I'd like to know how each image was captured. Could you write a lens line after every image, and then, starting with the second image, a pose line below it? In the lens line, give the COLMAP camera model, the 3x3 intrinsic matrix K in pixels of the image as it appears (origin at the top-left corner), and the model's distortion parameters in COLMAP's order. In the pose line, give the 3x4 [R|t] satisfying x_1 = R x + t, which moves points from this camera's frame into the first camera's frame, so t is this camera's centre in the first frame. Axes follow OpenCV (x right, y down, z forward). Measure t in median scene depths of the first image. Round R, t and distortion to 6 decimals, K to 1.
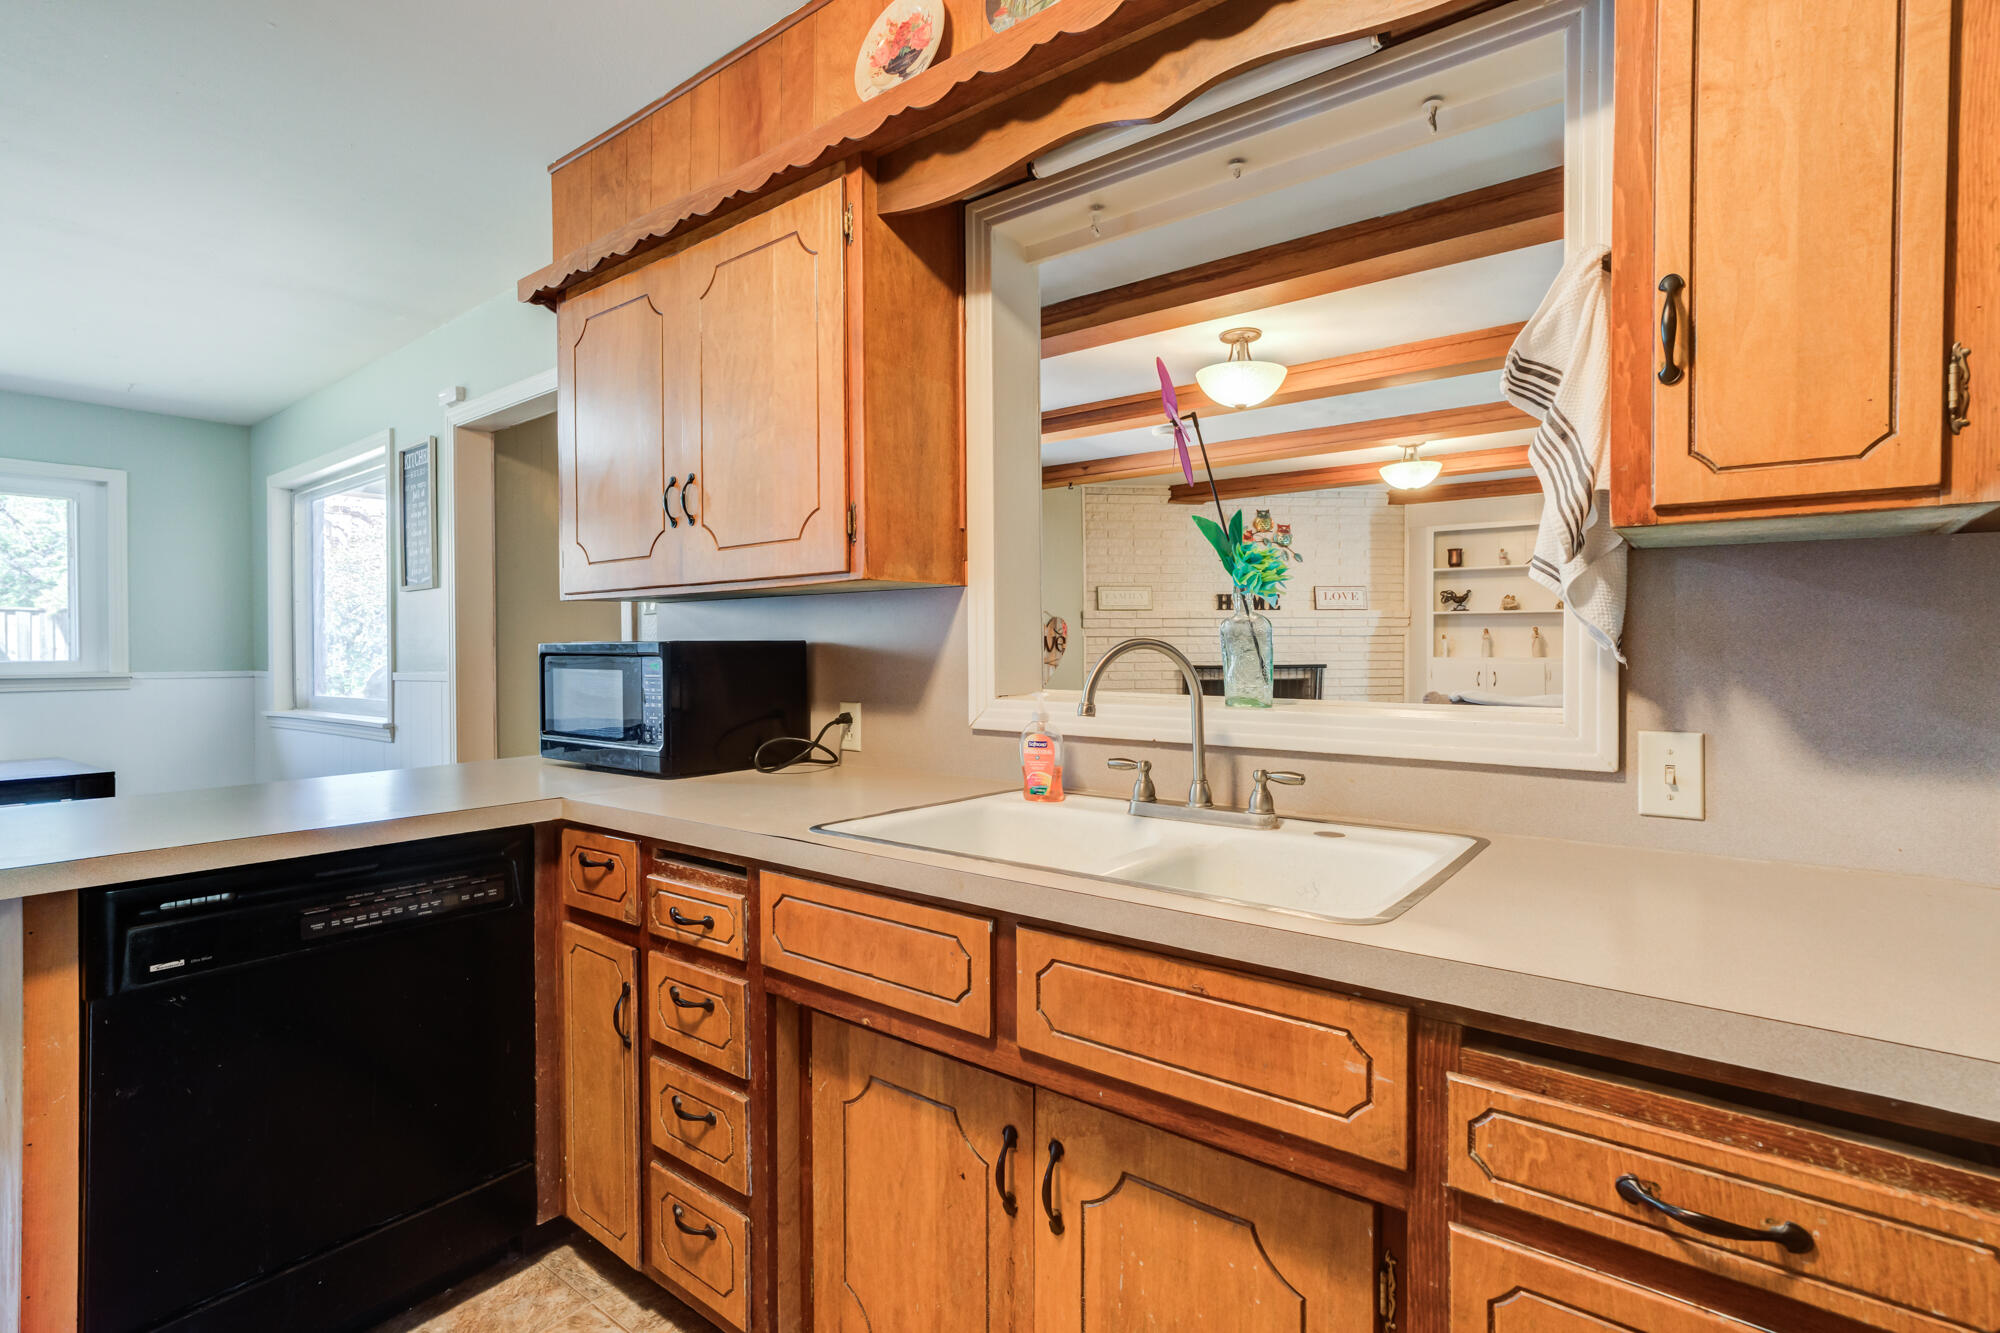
lens RADIAL K [[909.7, 0, 995.6], [0, 909.7, 651.4], [0, 0, 1]] dist [-0.017739, 0.012342]
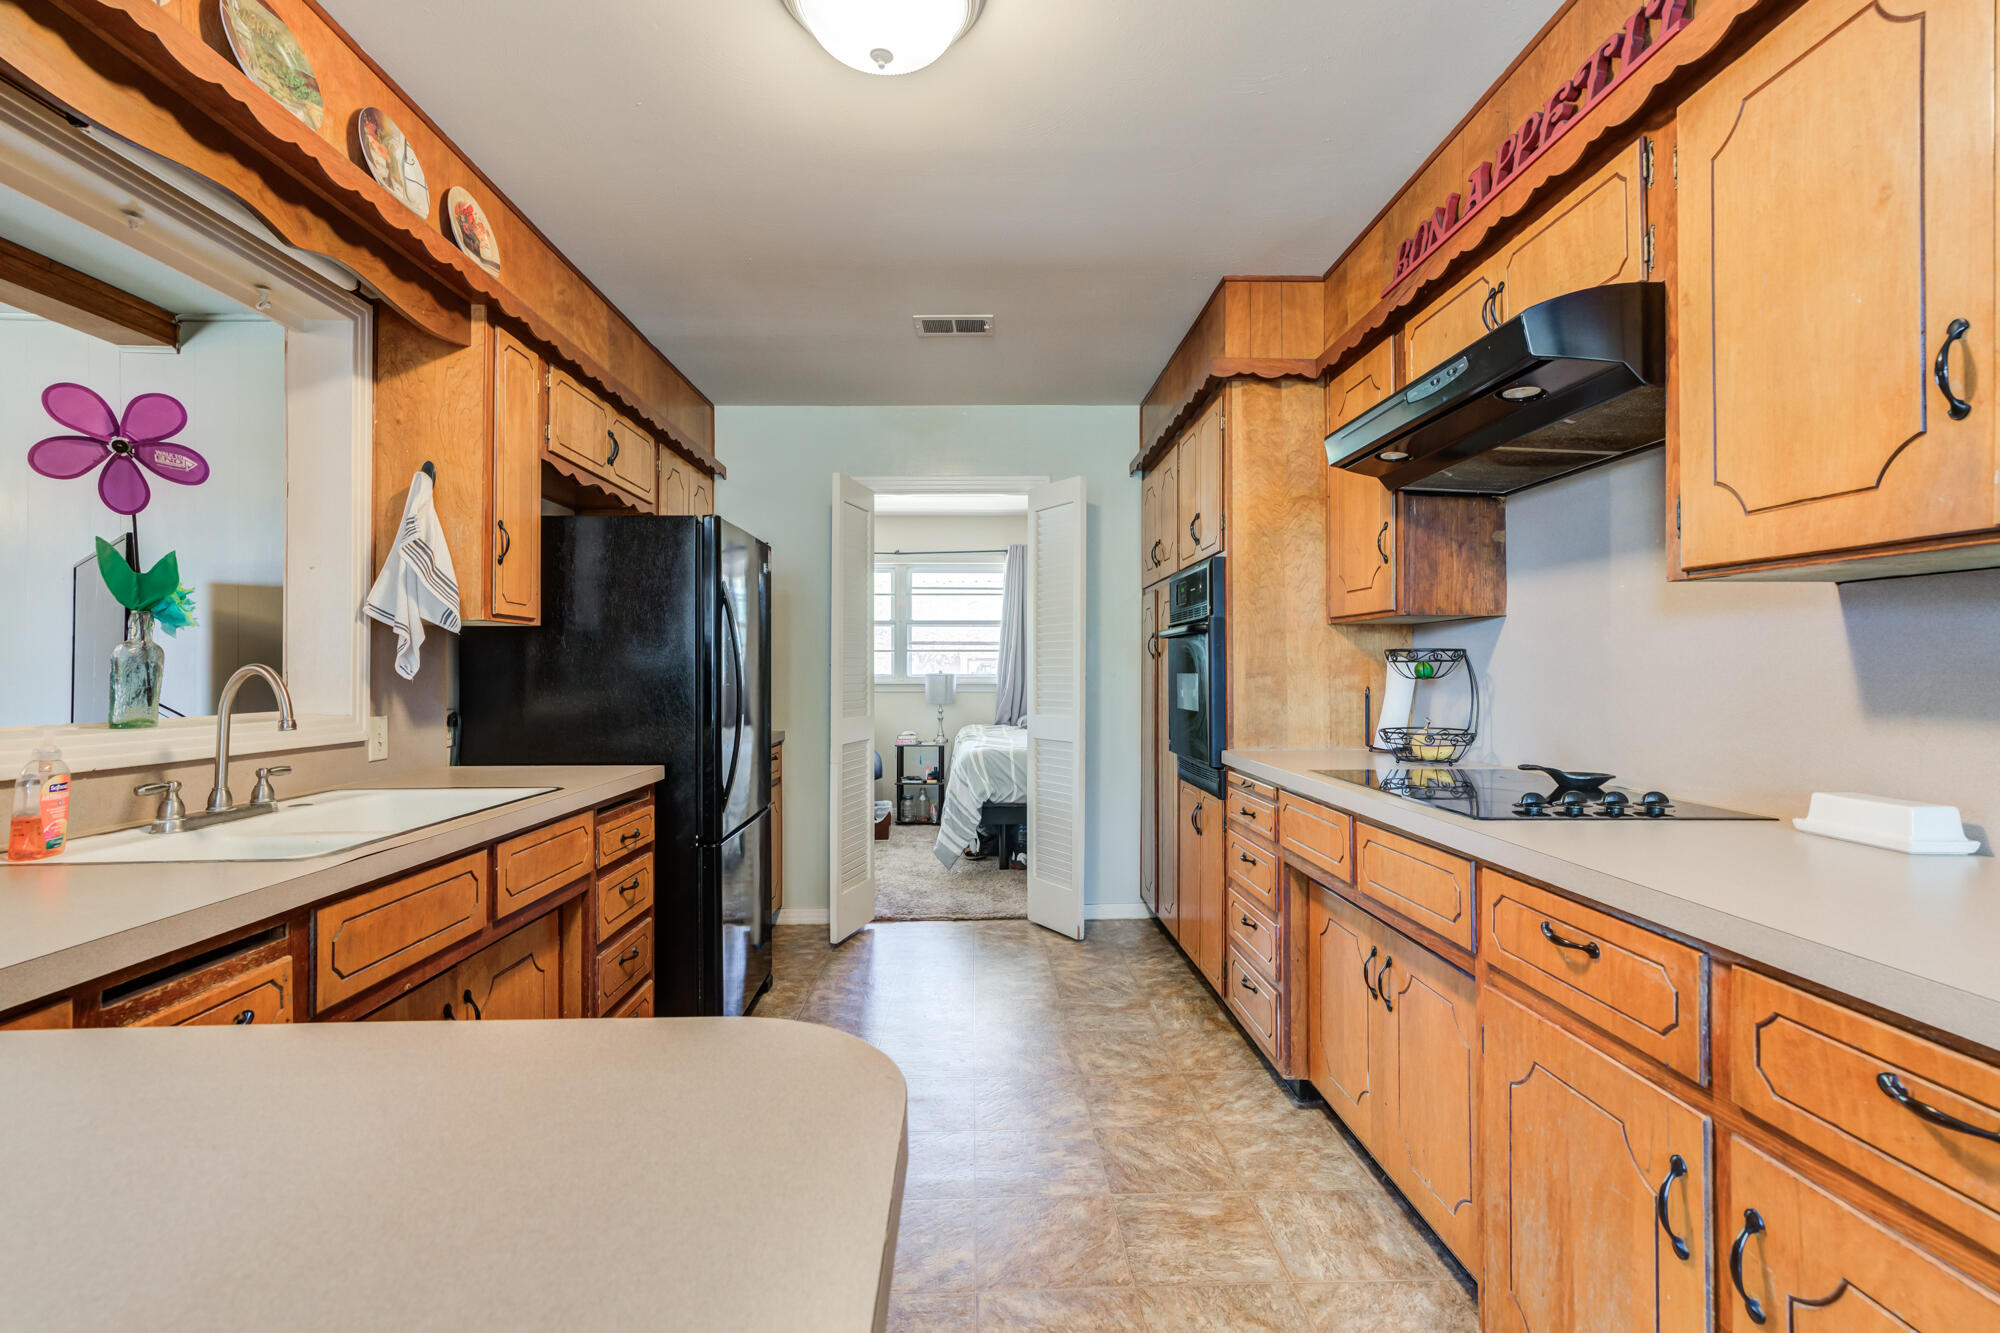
lens RADIAL K [[908.4, 0, 997.8], [0, 908.4, 658.9], [0, 0, 1]] dist [-0.022567, 0.021541]
pose [[-0.619176, 0.015296, 0.785103, -0.254460], [0.007851, 0.999881, -0.013288, 0.000249], [-0.785213, -0.002064, -0.619222, 0.184578]]
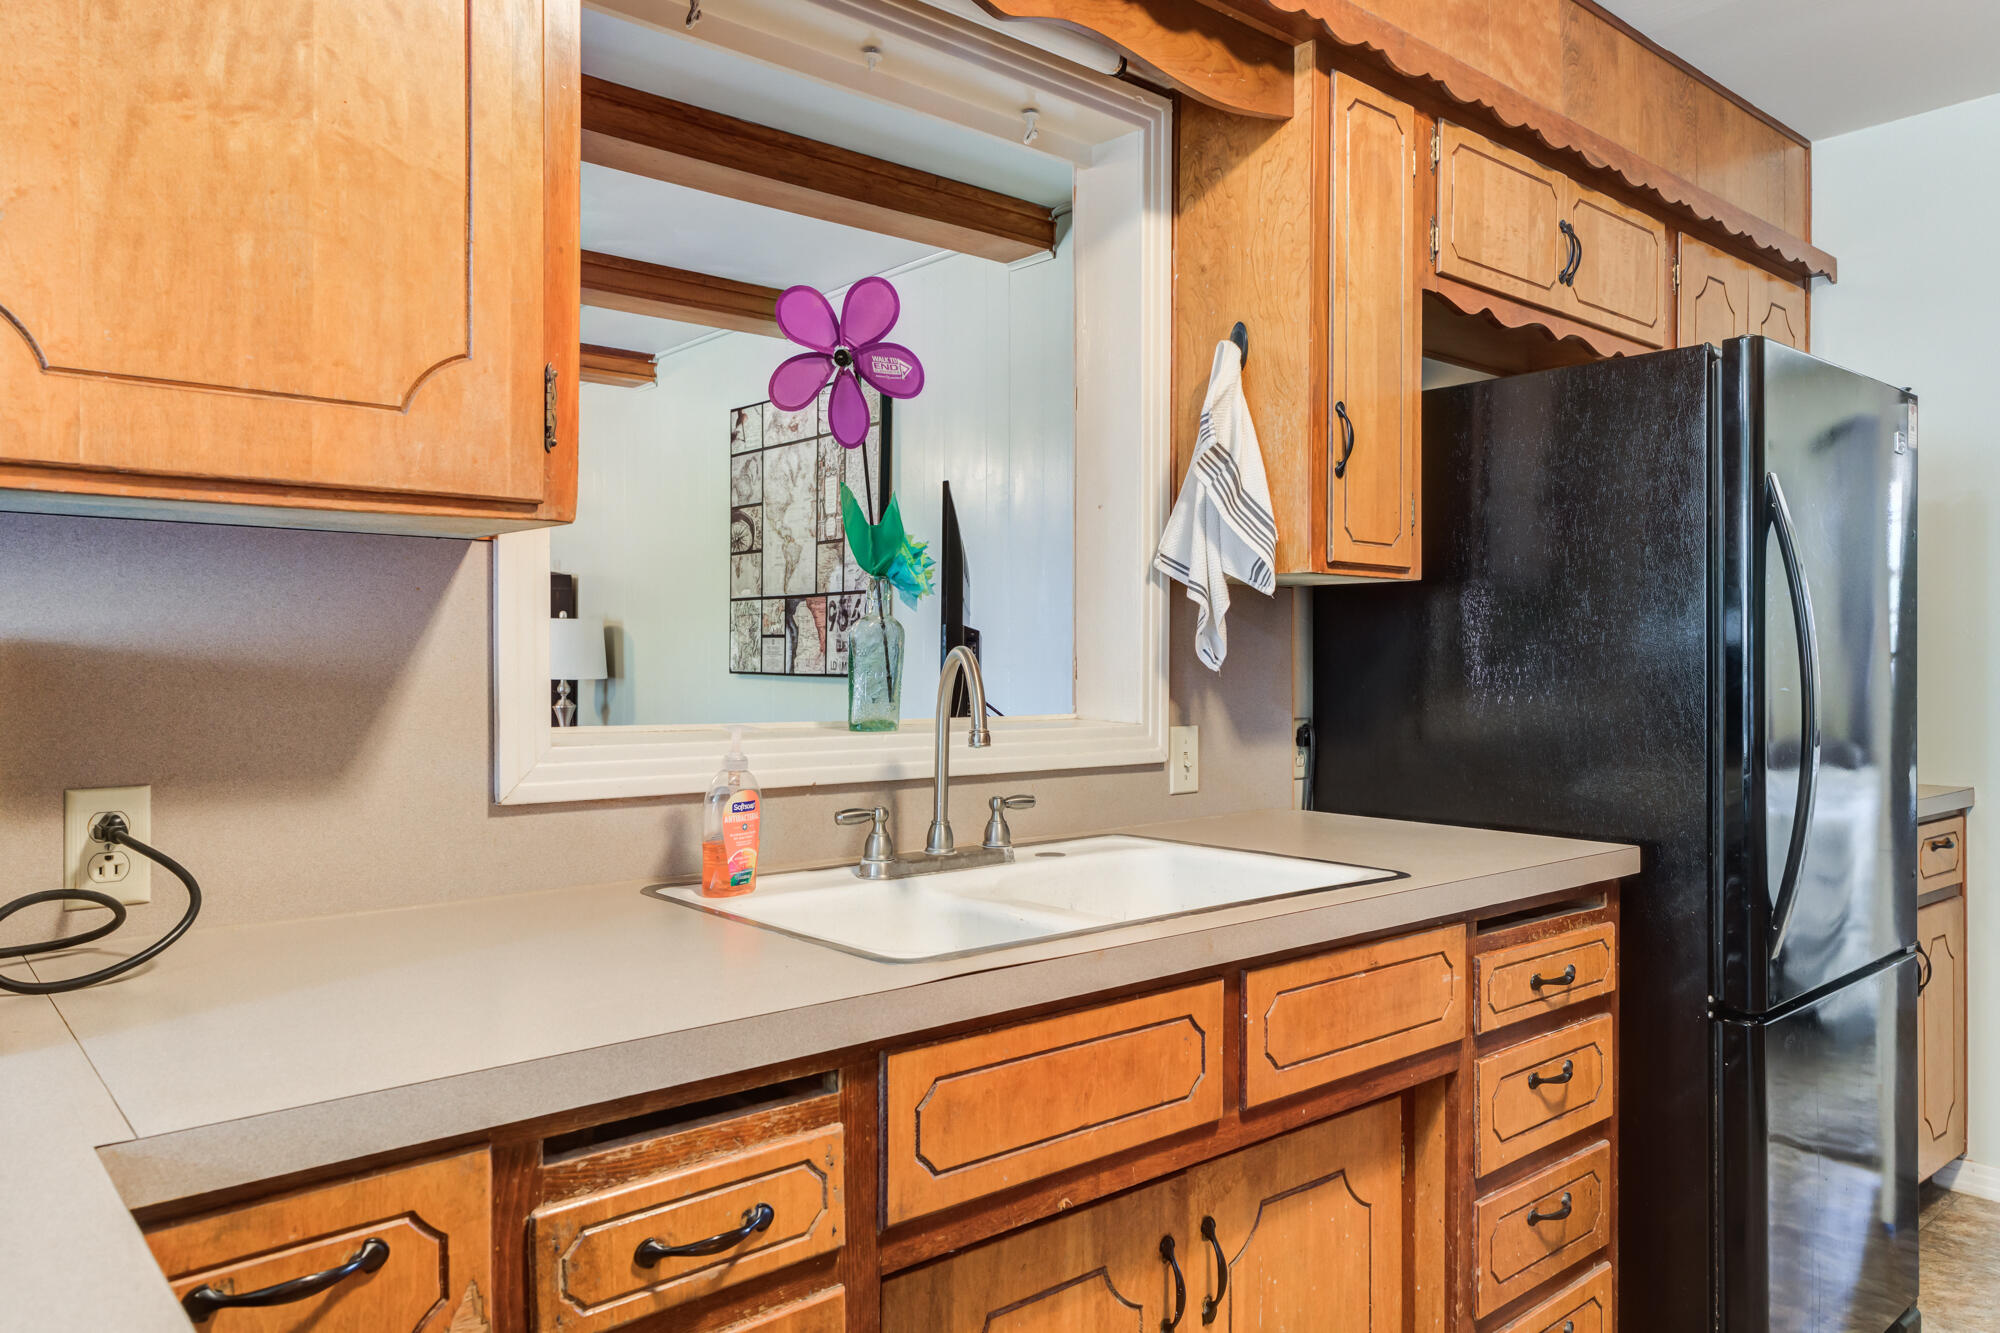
lens RADIAL K [[1380.4, 0, 989.5], [0, 1380.4, 655.0], [0, 0, 1]] dist [0.009441, 0.003353]
pose [[0.213567, 0.005813, 0.976911, -0.193142], [-0.001043, 0.999983, -0.005723, -0.000082], [-0.976928, 0.000203, 0.213569, 0.136422]]
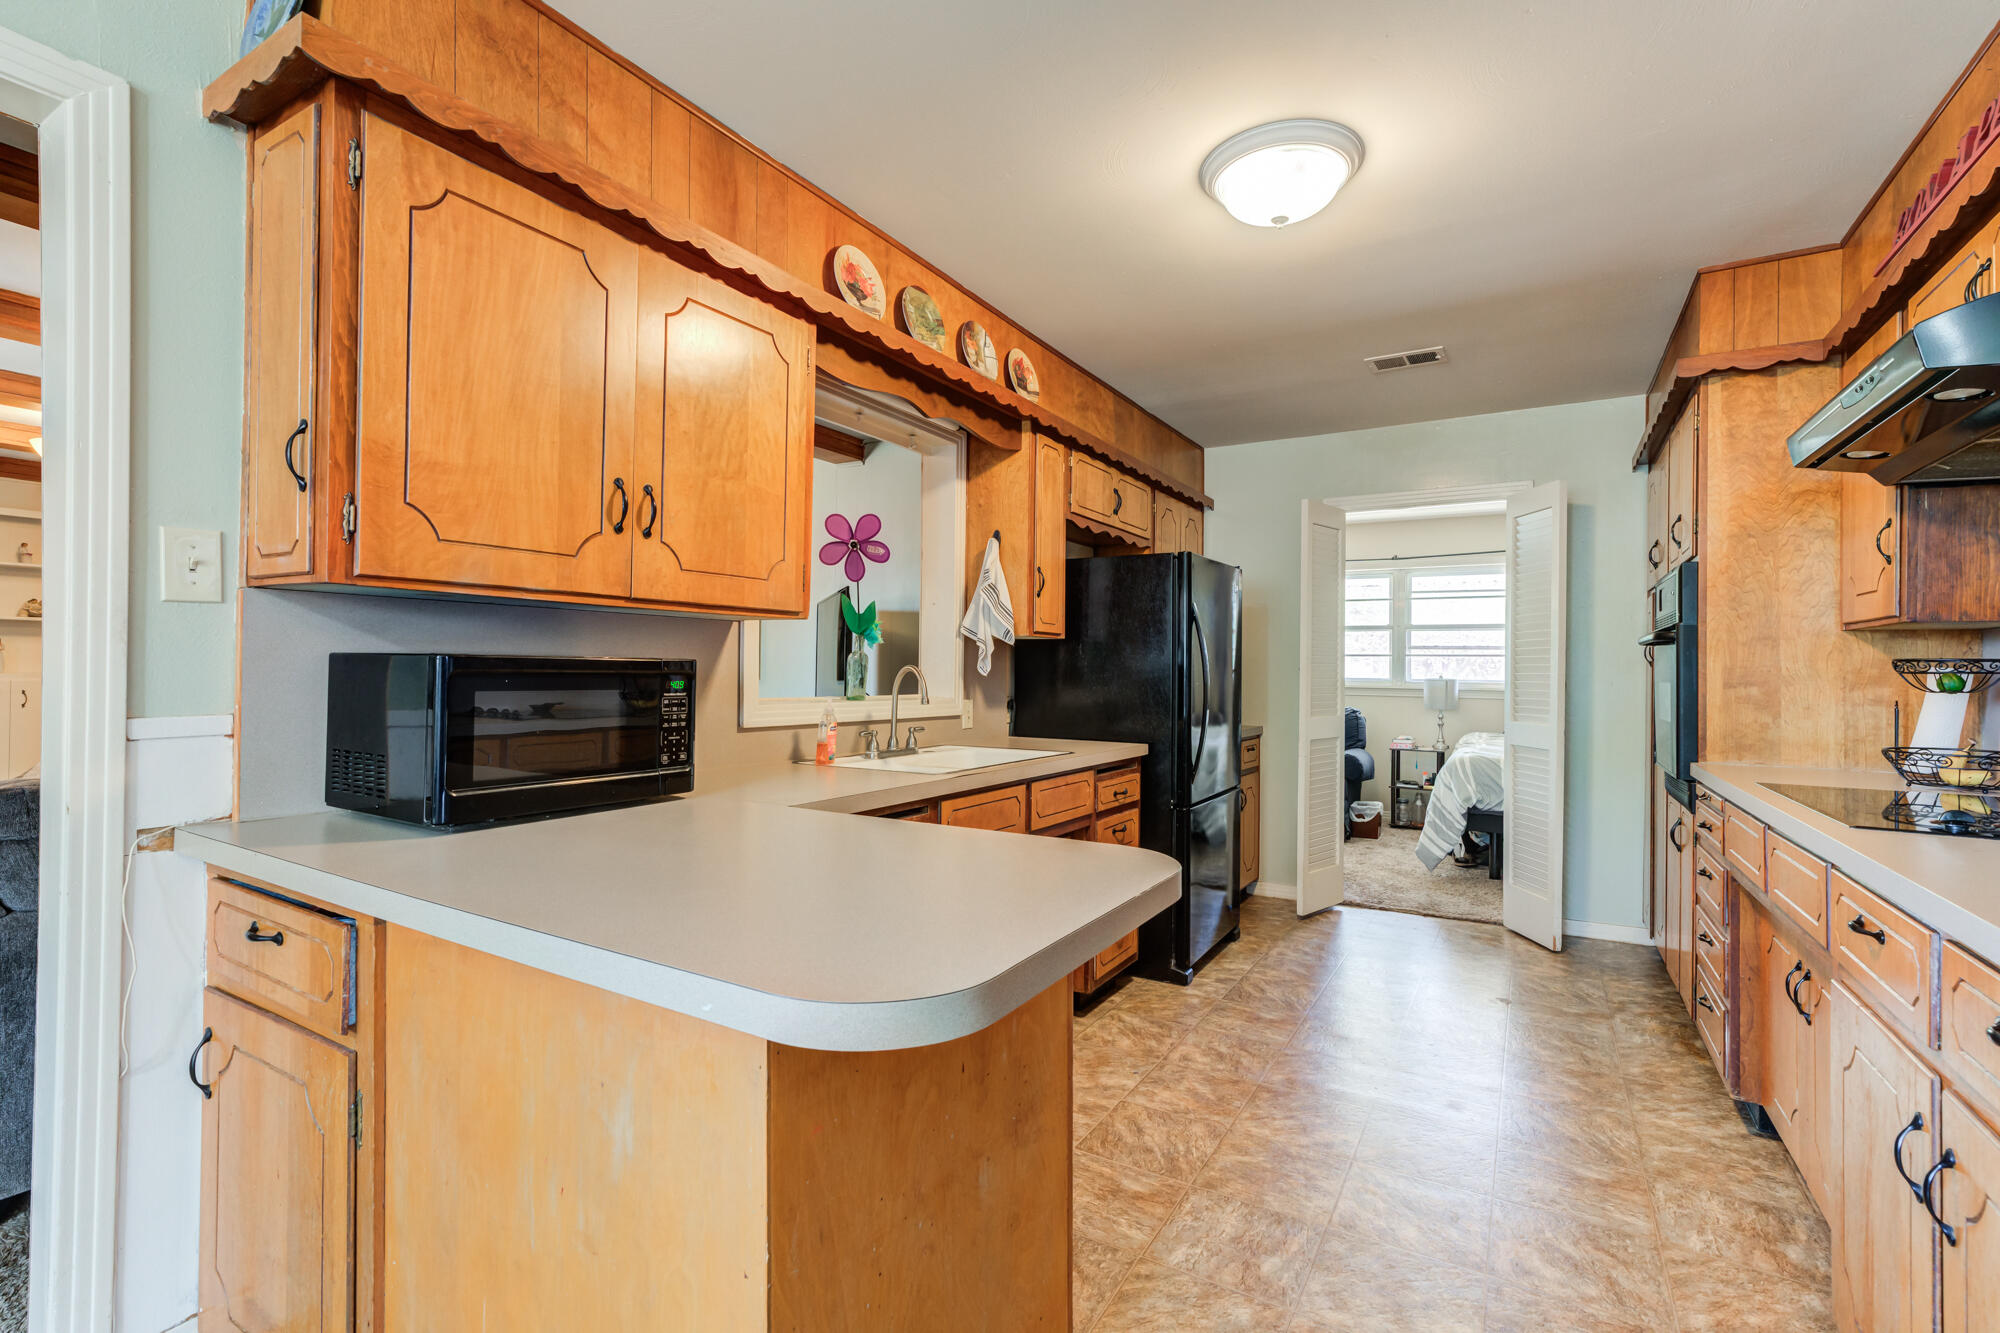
lens RADIAL K [[904.1, 0, 987.4], [0, 904.1, 660.5], [0, 0, 1]] dist [-0.019196, 0.011855]
pose [[-0.091253, 0.013205, 0.995740, -0.349082], [-0.007266, 0.999877, -0.013925, 0.000201], [-0.995801, -0.008505, -0.091146, 0.192538]]
